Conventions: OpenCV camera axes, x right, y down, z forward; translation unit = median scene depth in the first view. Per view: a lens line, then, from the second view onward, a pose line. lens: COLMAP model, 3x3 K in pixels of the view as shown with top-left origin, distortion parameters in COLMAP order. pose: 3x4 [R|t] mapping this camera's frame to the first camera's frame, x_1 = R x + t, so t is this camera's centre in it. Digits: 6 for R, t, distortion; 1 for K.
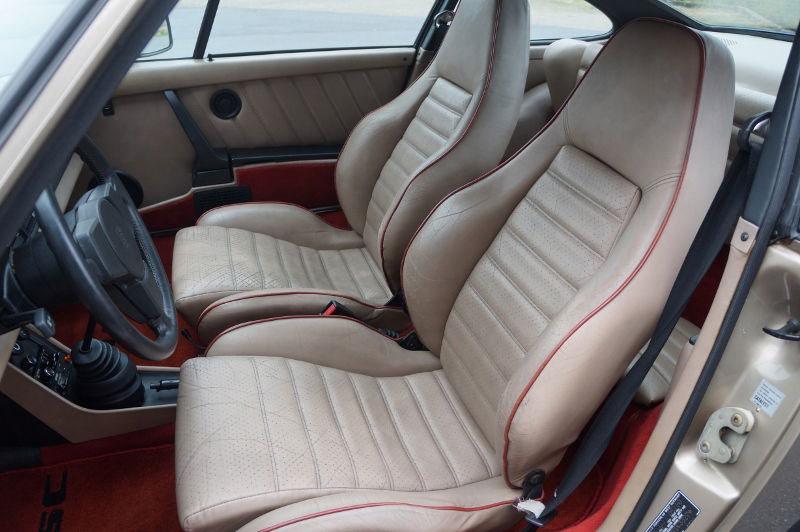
lens RADIAL K [[628.4, 0, 404.6], [0, 628.4, 269.2], [0, 0, 1]] dist [-0.182020, 0.128572]
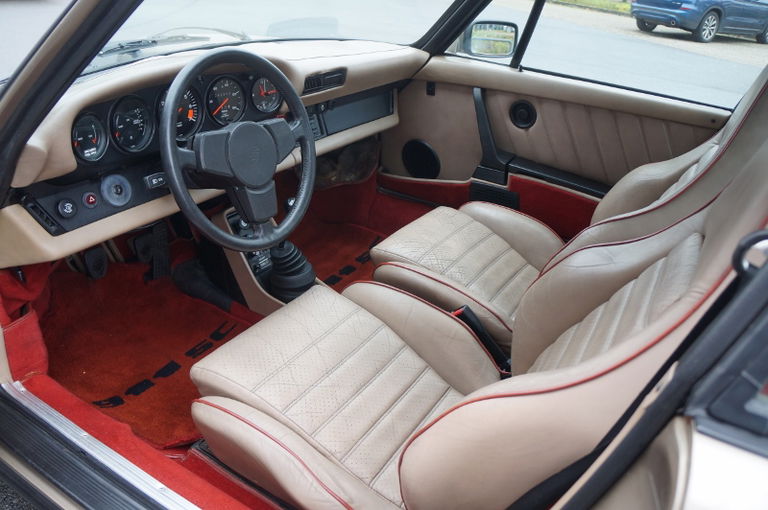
lens RADIAL K [[603.2, 0, 388.4], [0, 603.2, 258.1], [0, 0, 1]] dist [-0.182020, 0.128572]
pose [[0.652139, 0.383391, -0.654007, 0.330068], [-0.420400, 0.900785, 0.108858, -0.058392], [0.630855, 0.203953, 0.748615, 0.132309]]
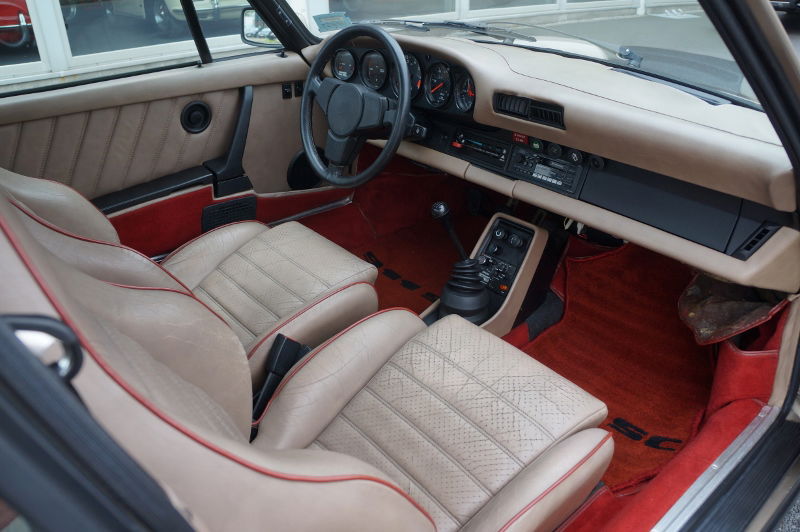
lens RADIAL K [[628.4, 0, 404.6], [0, 628.4, 269.2], [0, 0, 1]] dist [-0.182020, 0.128572]
pose [[-0.915408, 0.200368, -0.349113, 0.022217], [-0.193929, 0.540481, 0.818701, -0.615888], [0.352731, 0.817149, -0.455904, 1.096392]]
